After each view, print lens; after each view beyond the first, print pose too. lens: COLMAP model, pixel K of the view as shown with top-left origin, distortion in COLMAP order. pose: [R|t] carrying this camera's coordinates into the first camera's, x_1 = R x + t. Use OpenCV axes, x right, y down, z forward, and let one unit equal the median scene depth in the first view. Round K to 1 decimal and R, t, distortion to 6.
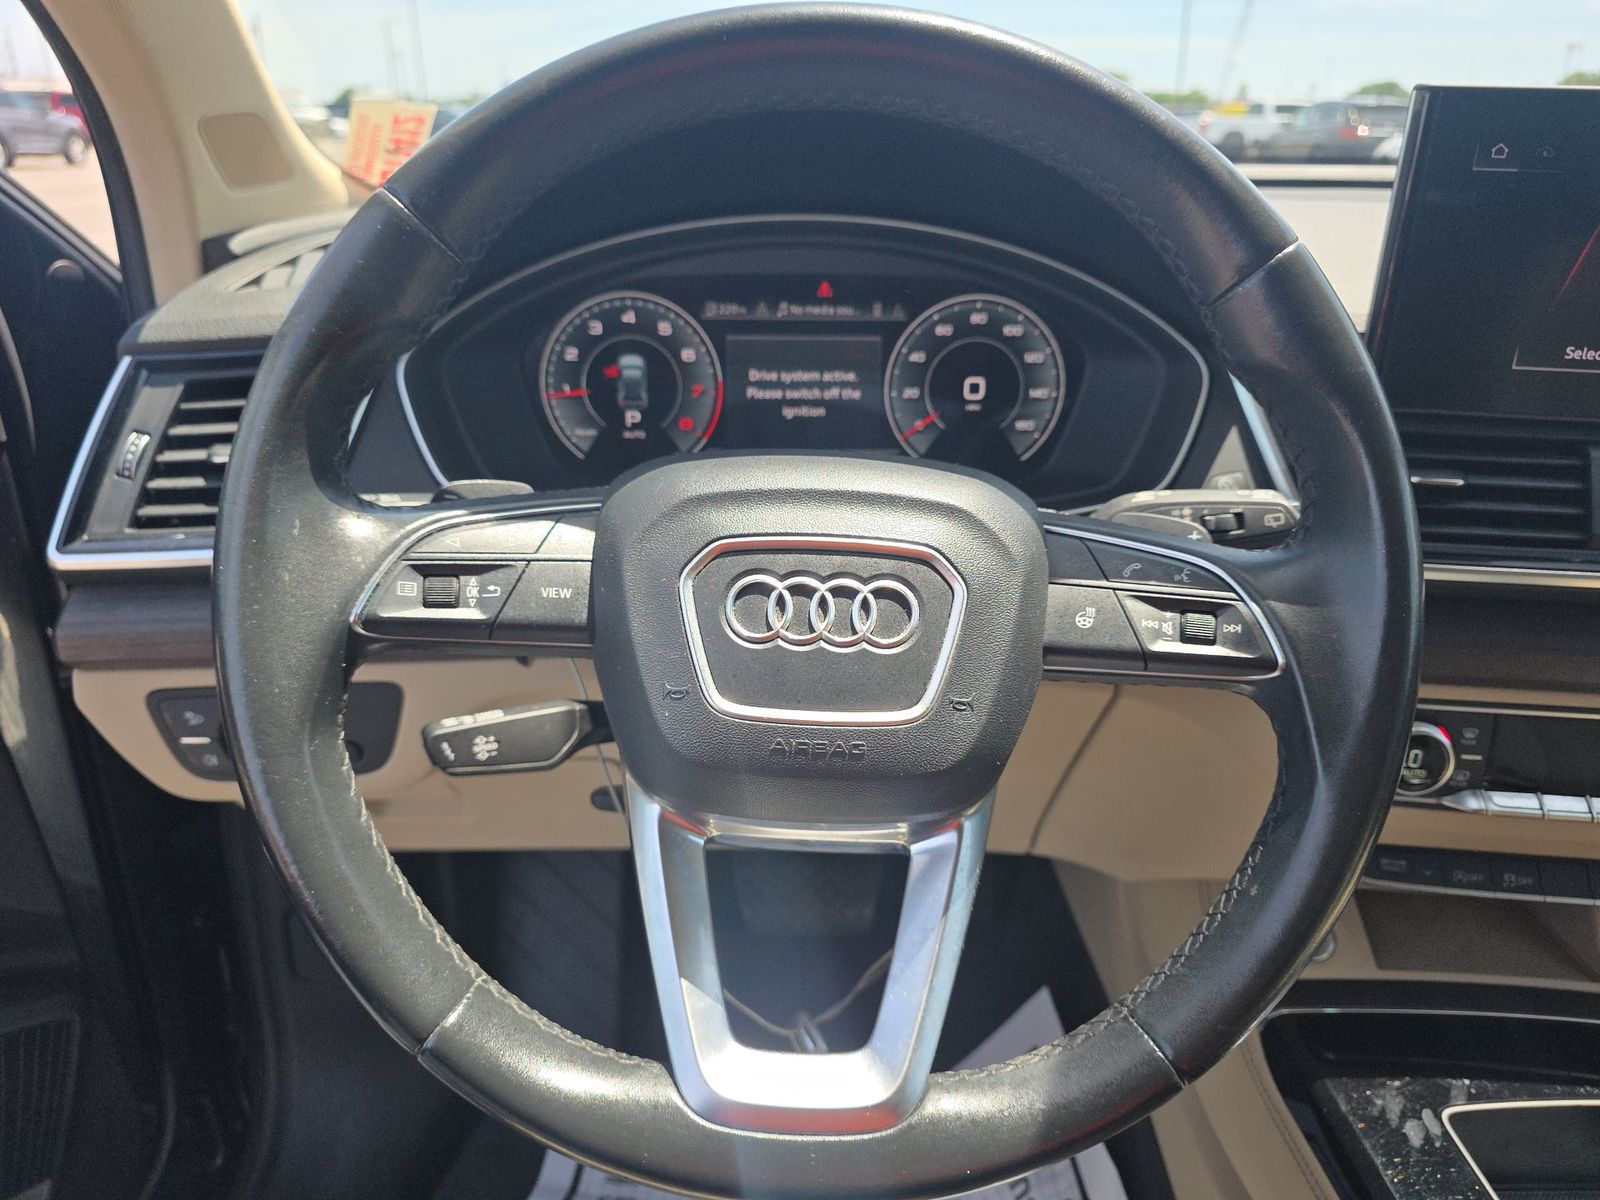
lens RADIAL K [[1073.5, 0, 789.1], [0, 1073.5, 607.0], [0, 0, 1]] dist [0.005979, -0.005469]
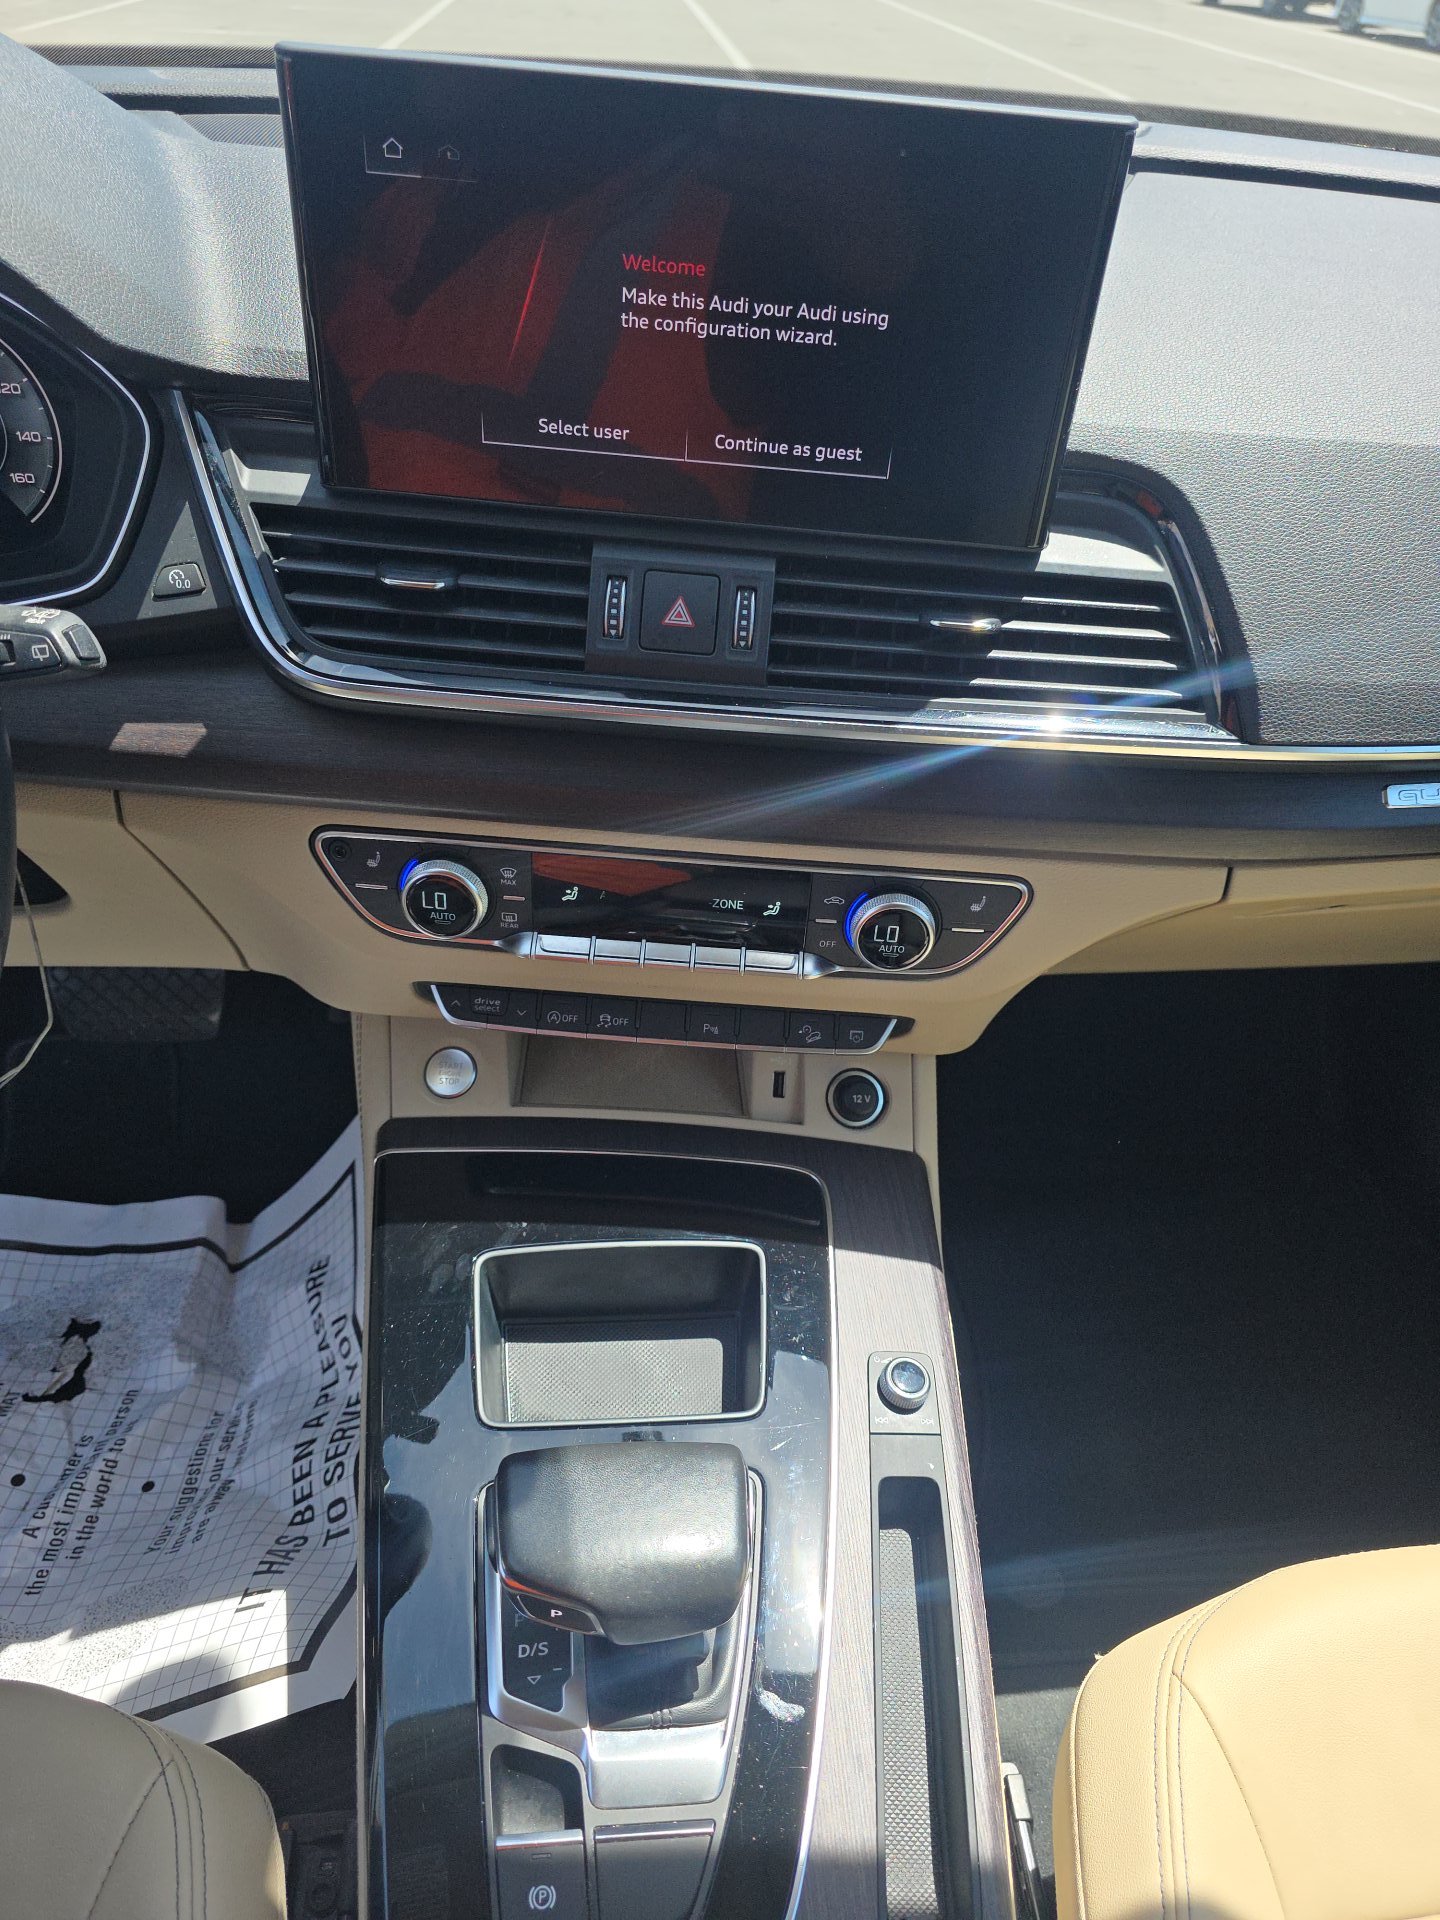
lens RADIAL K [[1288.3, 0, 719.5], [0, 1288.3, 954.6], [0, 0, 1]] dist [0.005979, -0.005469]
pose [[0.997083, -0.002191, 0.076289, 0.721964], [-0.019073, 0.960718, 0.276869, -0.114570], [-0.073899, -0.277517, 0.957874, -0.052062]]
